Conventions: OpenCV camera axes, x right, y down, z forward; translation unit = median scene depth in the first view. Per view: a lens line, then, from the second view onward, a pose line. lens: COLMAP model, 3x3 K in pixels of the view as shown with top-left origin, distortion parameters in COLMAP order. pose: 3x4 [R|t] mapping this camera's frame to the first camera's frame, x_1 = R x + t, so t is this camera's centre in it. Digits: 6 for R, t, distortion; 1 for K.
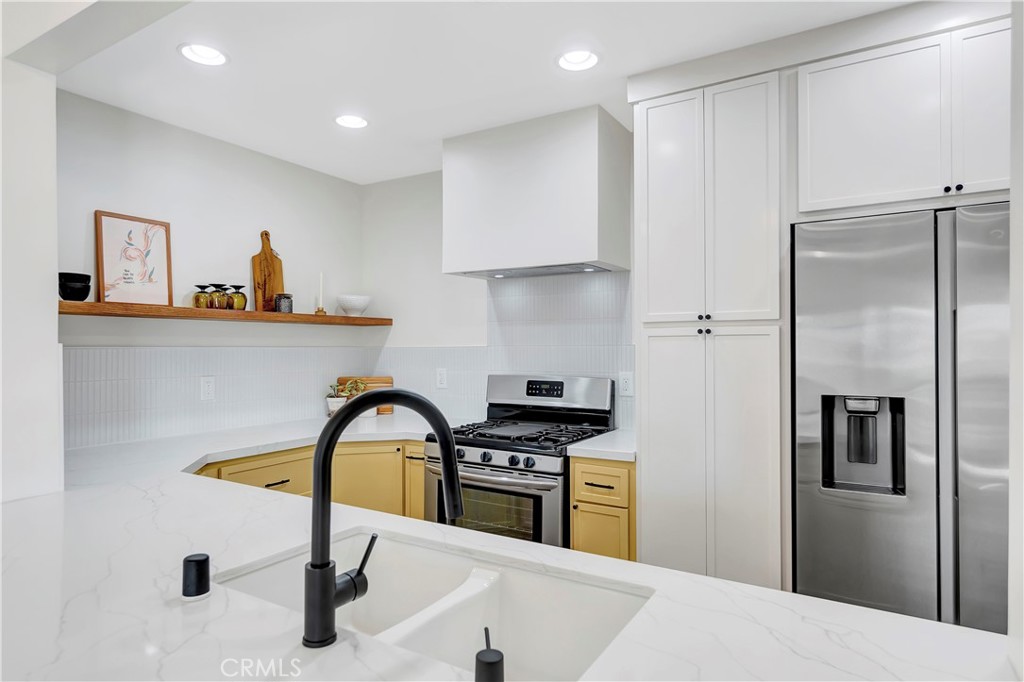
lens RADIAL K [[588.9, 0, 498.9], [0, 588.9, 340.9], [0, 0, 1]] dist [-0.001640, -0.000332]
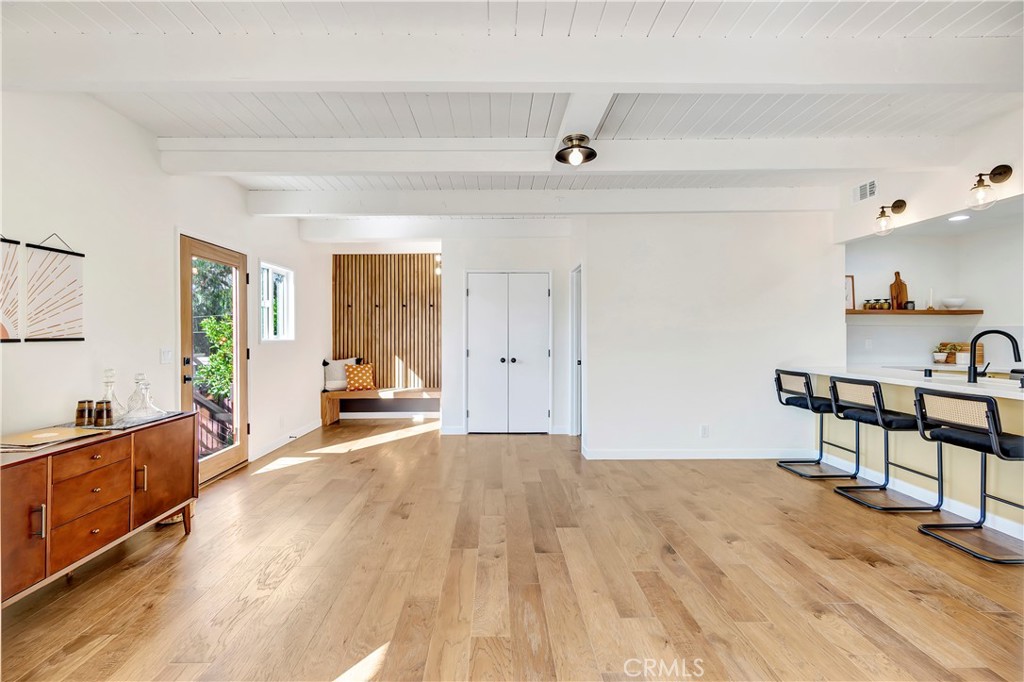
lens RADIAL K [[435.4, 0, 504.5], [0, 435.4, 335.3], [0, 0, 1]] dist [-0.003845, -0.000078]
pose [[0.544323, 0.006556, -0.838850, 0.151830], [0.004039, 0.999937, 0.010437, 0.021465], [0.838866, -0.009069, 0.544262, -1.081052]]
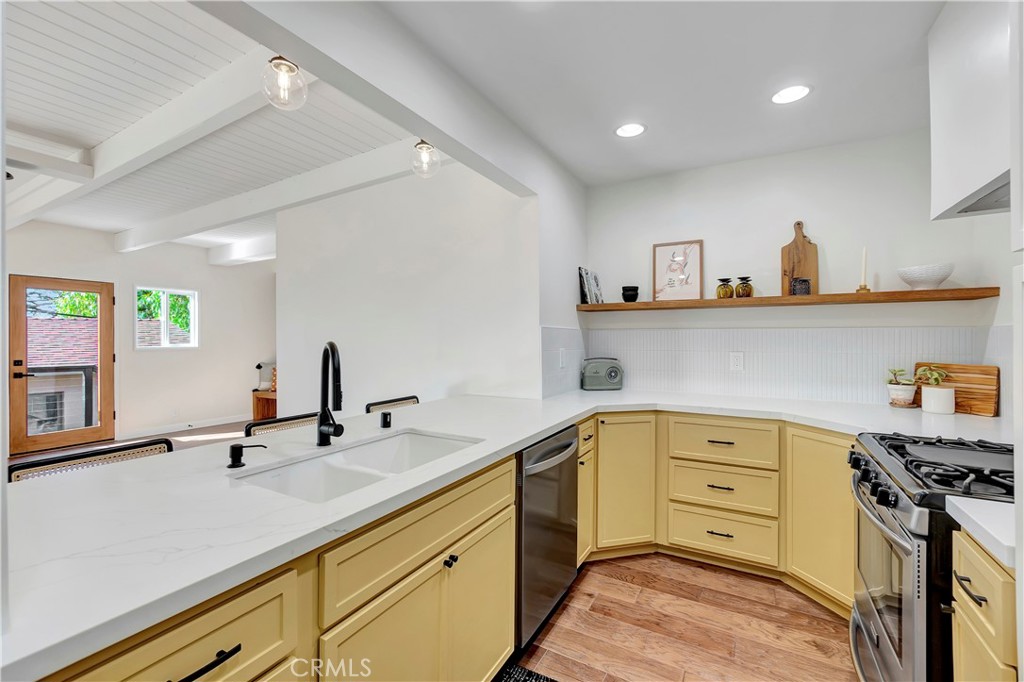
lens RADIAL K [[435.4, 0, 504.5], [0, 435.4, 335.3], [0, 0, 1]] dist [-0.003845, -0.000078]
pose [[0.031472, -0.003034, -0.999500, 0.398550], [0.011329, 0.999932, -0.002678, 0.019732], [0.999440, -0.011240, 0.031505, 0.447179]]
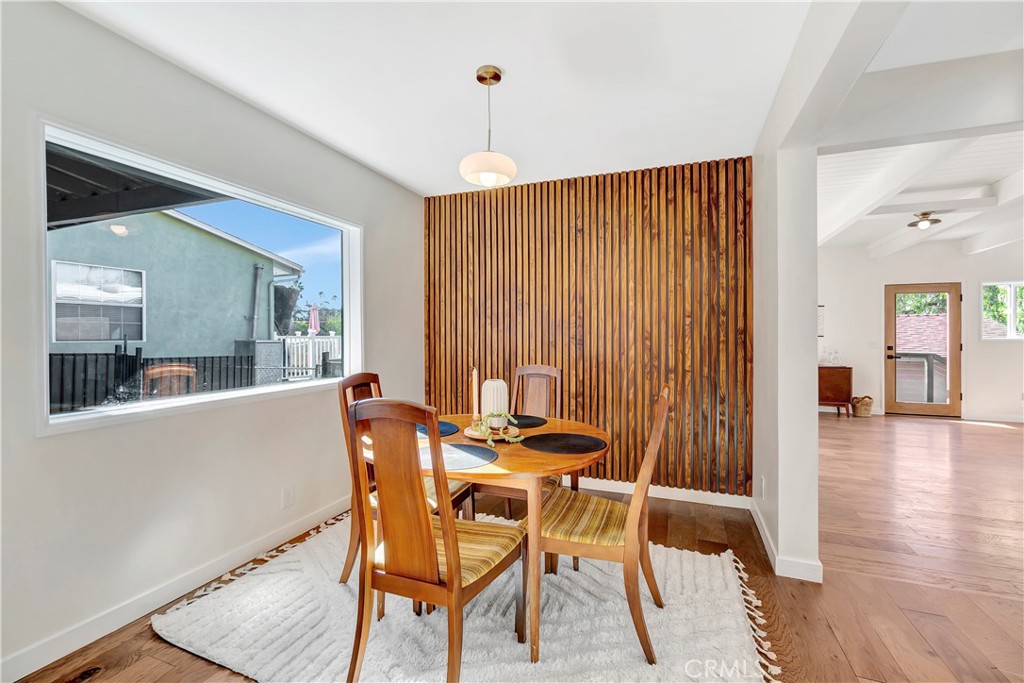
lens RADIAL K [[443.1, 0, 507.0], [0, 443.1, 338.3], [0, 0, 1]] dist [-0.002484, 0.000258]
pose [[-0.983872, 0.005121, -0.178799, 1.030294], [0.005171, 0.999987, 0.000182, 0.035250], [0.178797, -0.000745, -0.983886, 0.575406]]
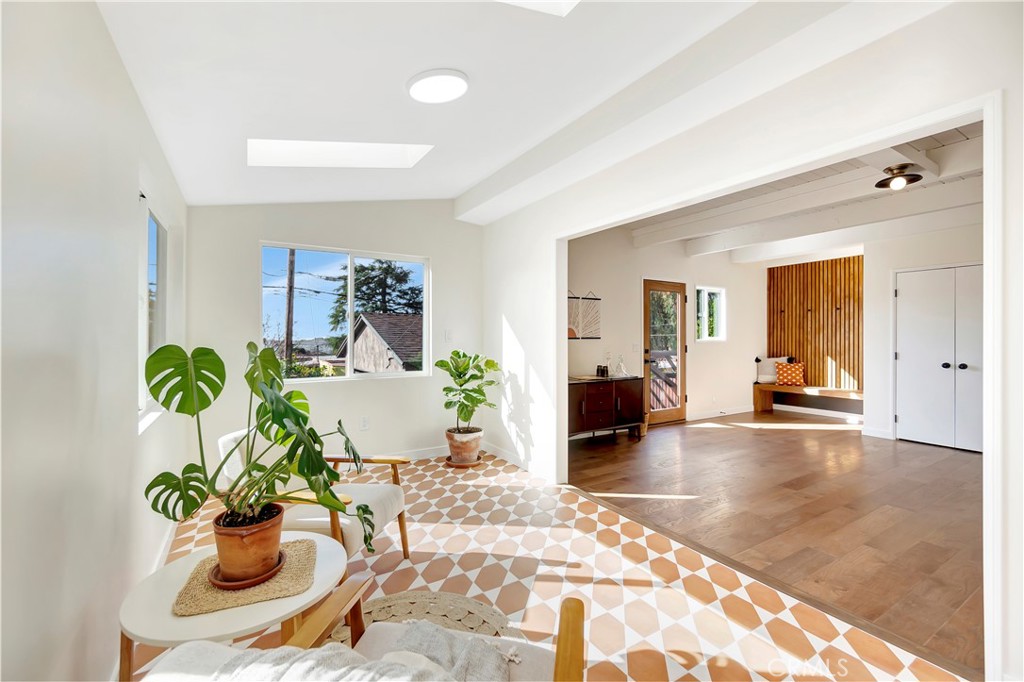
lens RADIAL K [[435.4, 0, 504.5], [0, 435.4, 335.3], [0, 0, 1]] dist [-0.003845, -0.000078]
pose [[-0.454789, 0.004227, -0.890589, 0.762951], [0.006416, 0.999978, 0.001470, 0.018146], [0.890576, -0.005046, -0.454806, -0.855648]]
